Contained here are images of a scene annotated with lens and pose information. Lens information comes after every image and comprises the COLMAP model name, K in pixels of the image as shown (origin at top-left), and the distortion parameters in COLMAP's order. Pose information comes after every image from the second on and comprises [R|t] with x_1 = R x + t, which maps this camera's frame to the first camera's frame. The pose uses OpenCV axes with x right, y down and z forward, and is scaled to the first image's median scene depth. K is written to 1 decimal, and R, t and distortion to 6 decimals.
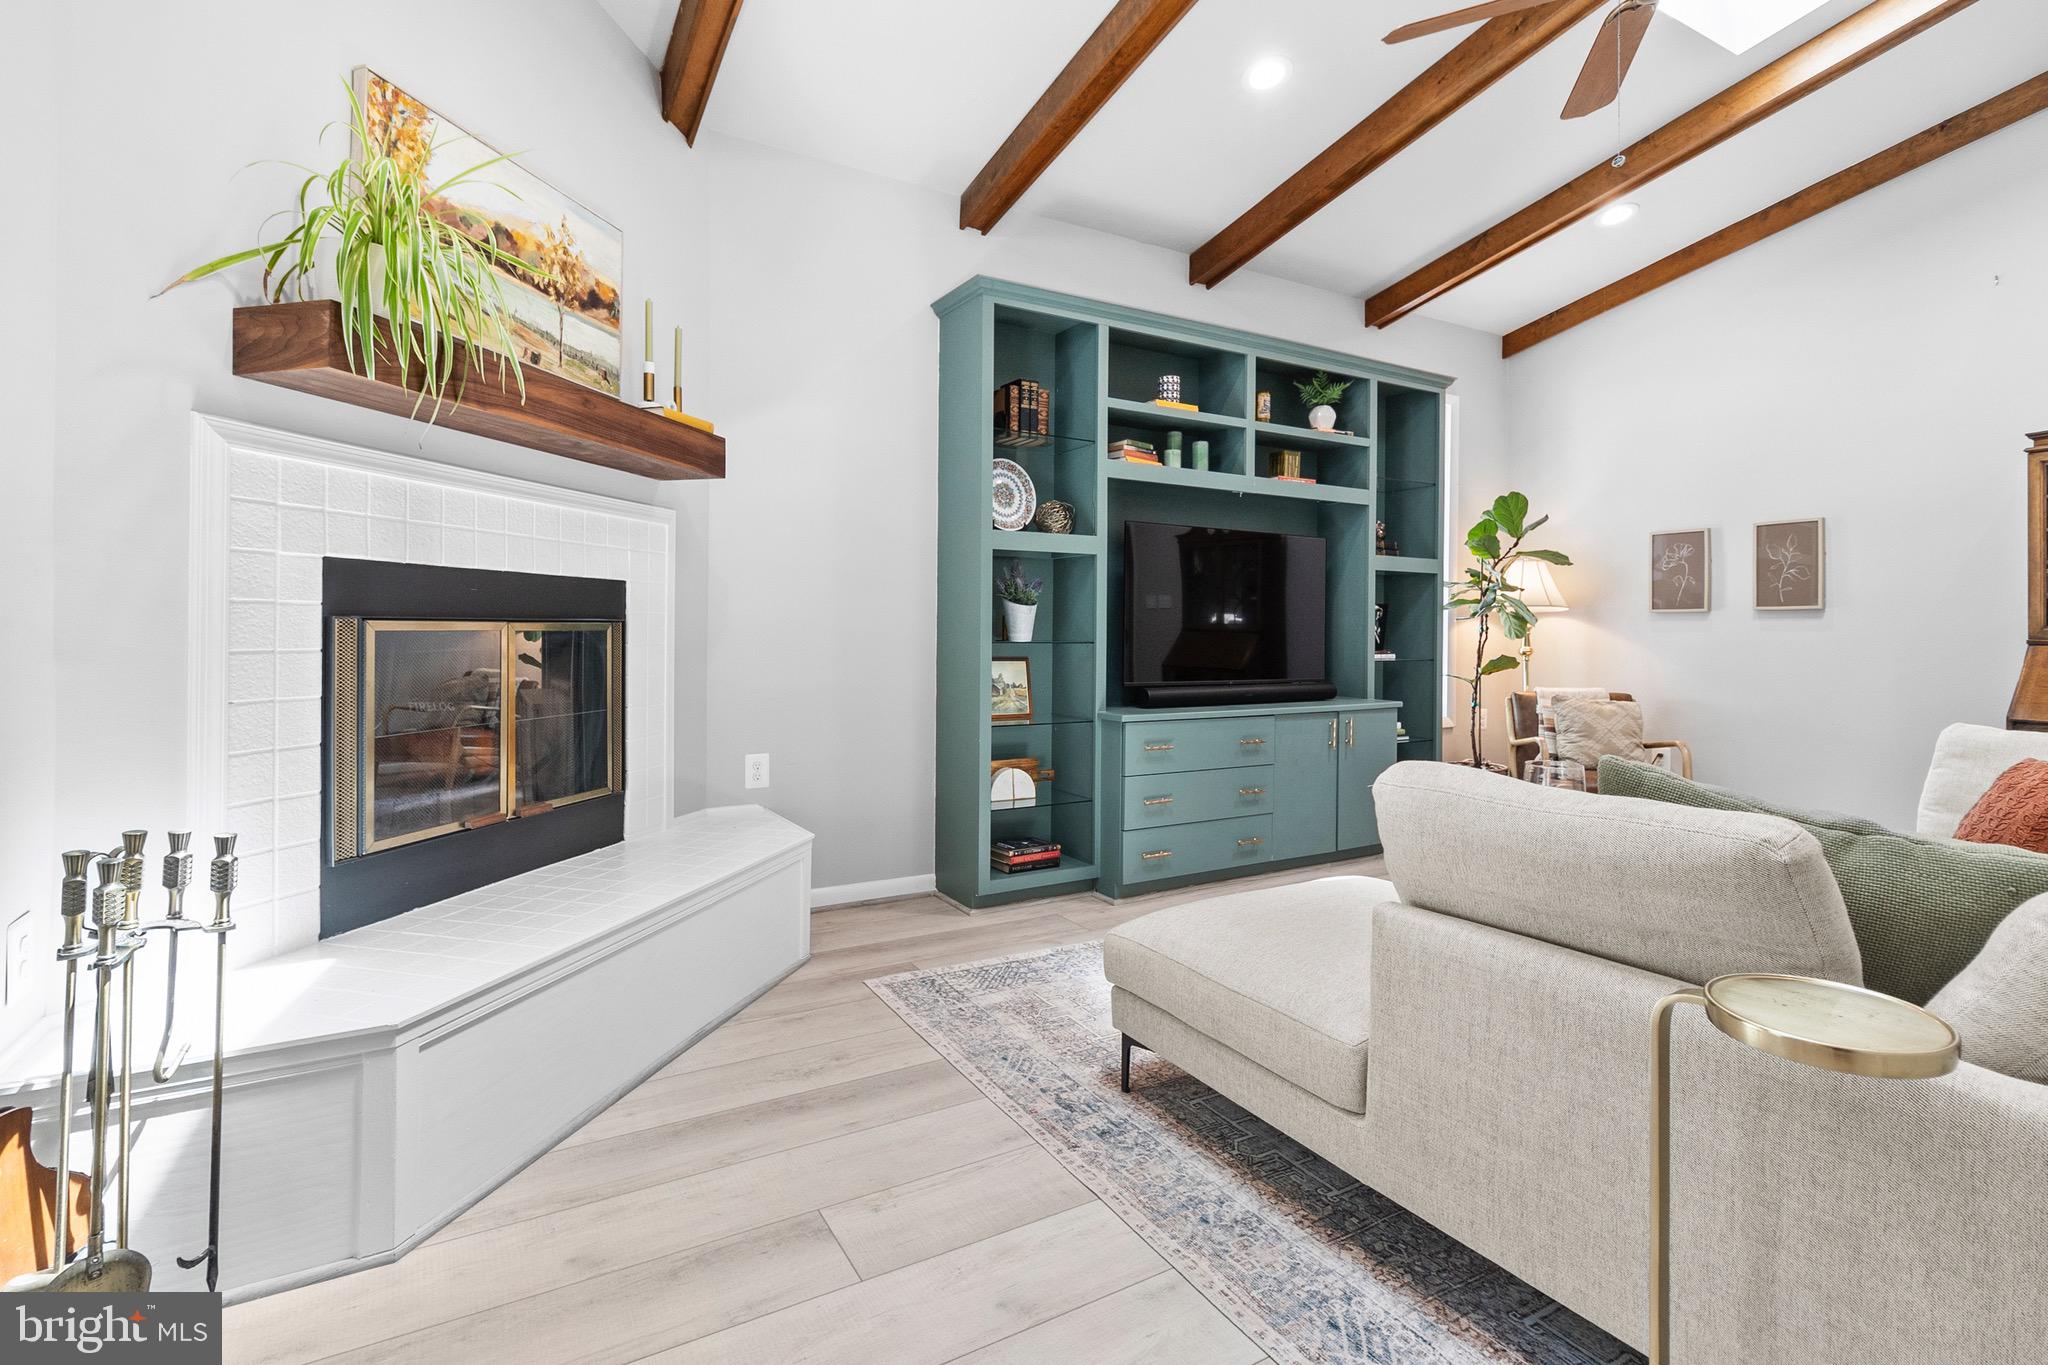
lens RADIAL K [[972.5, 0, 1028.8], [0, 972.5, 623.4], [0, 0, 1]] dist [-0.001052, -0.000259]
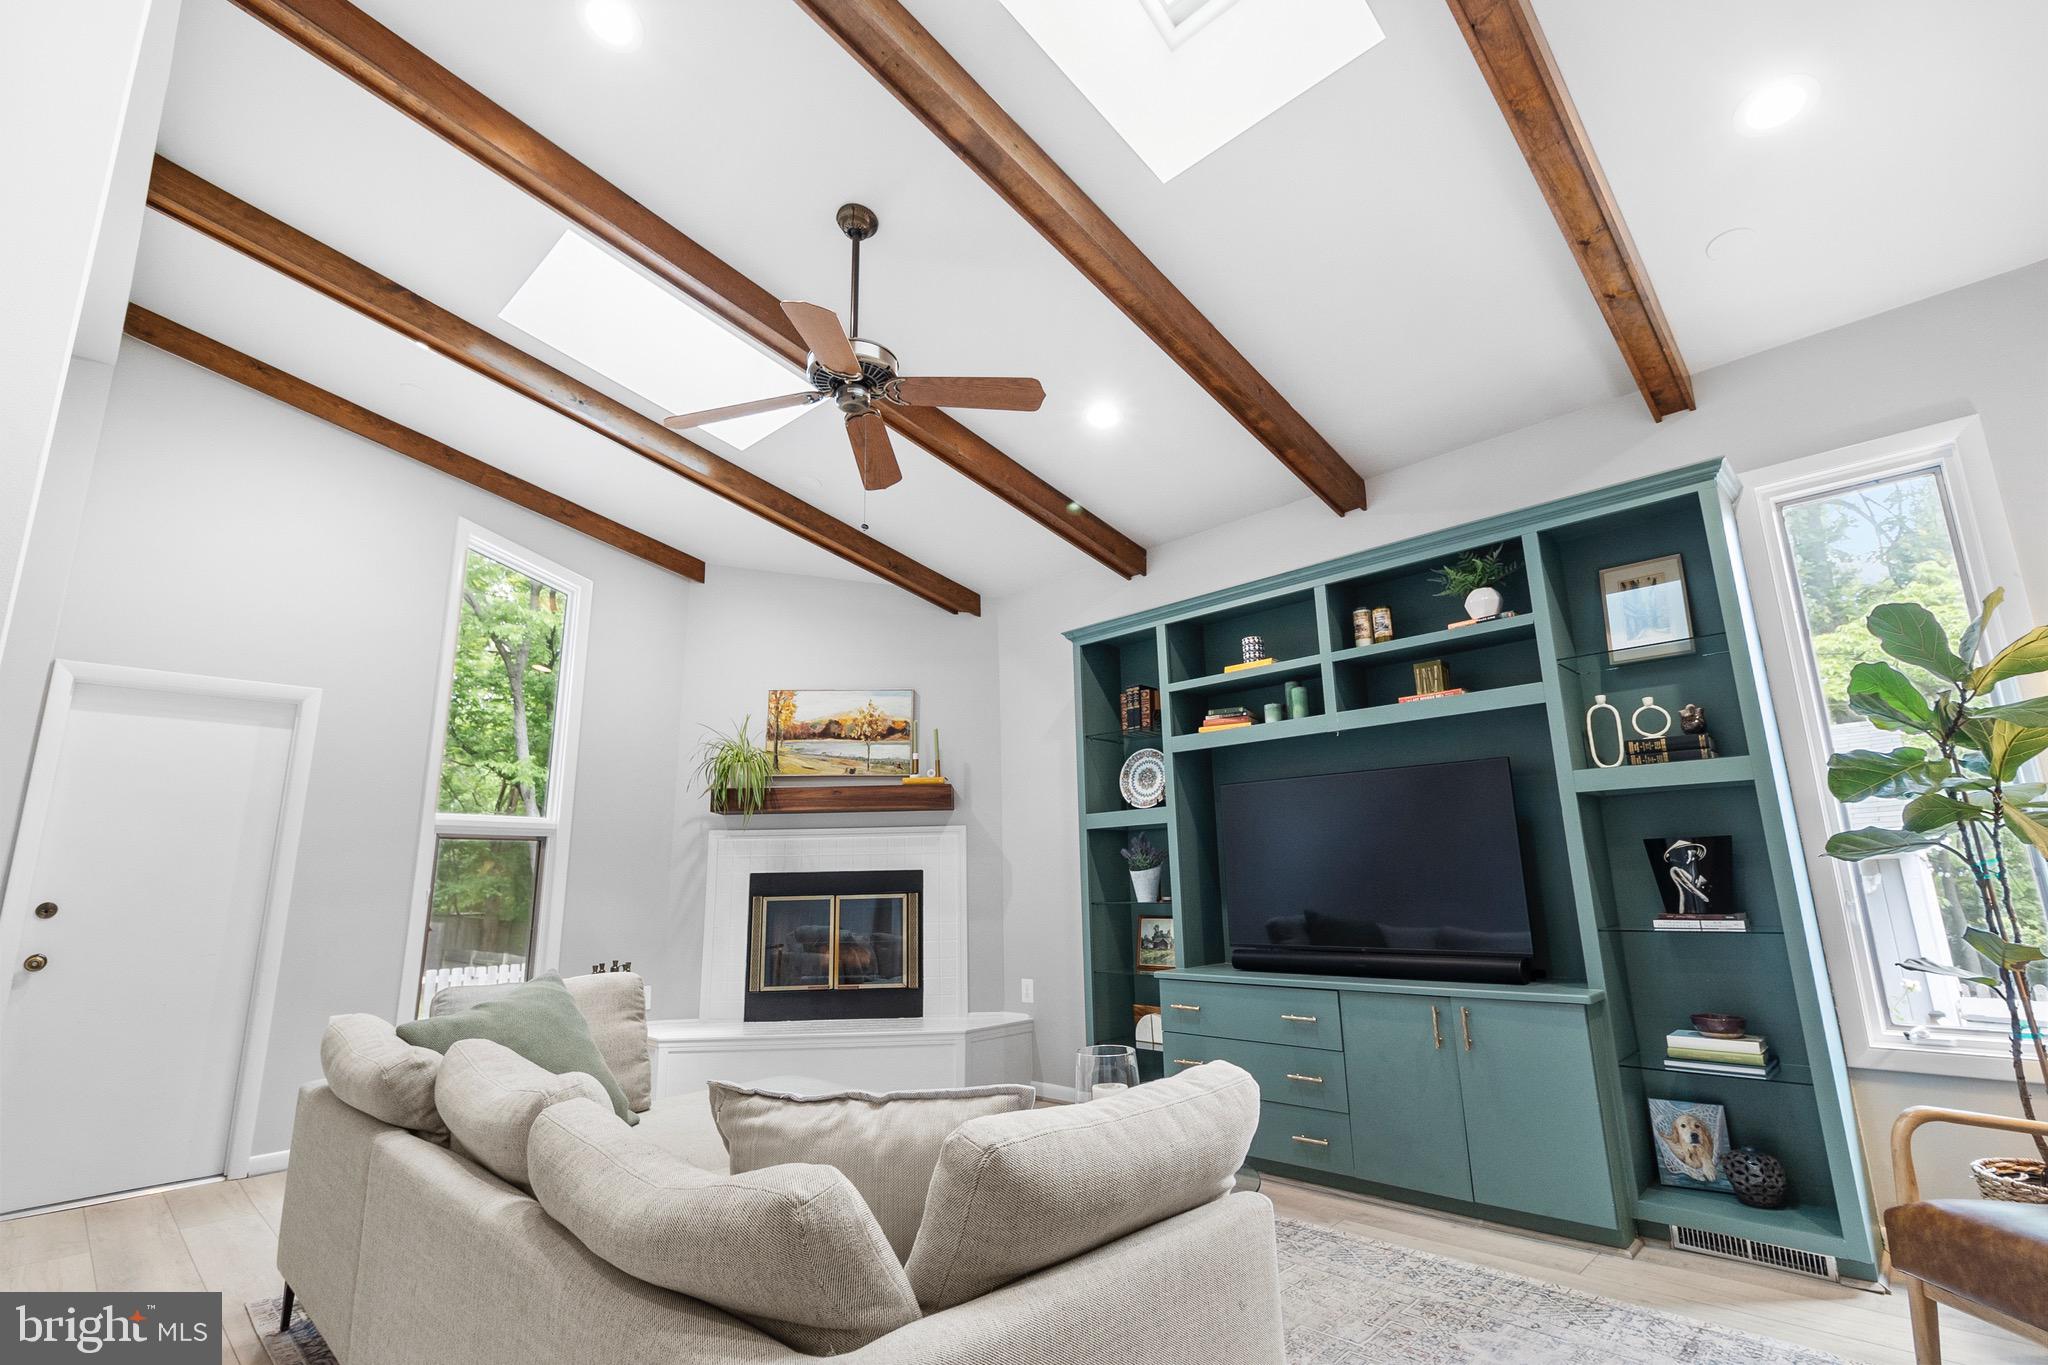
lens RADIAL K [[980.1, 0, 1025.2], [0, 980.1, 644.6], [0, 0, 1]] dist [-0.000972, -0.000351]
pose [[0.240187, -0.242056, -0.940063, 1.291246], [0.029902, 0.969797, -0.242072, -0.001334], [0.970266, 0.030033, 0.240171, 0.622418]]
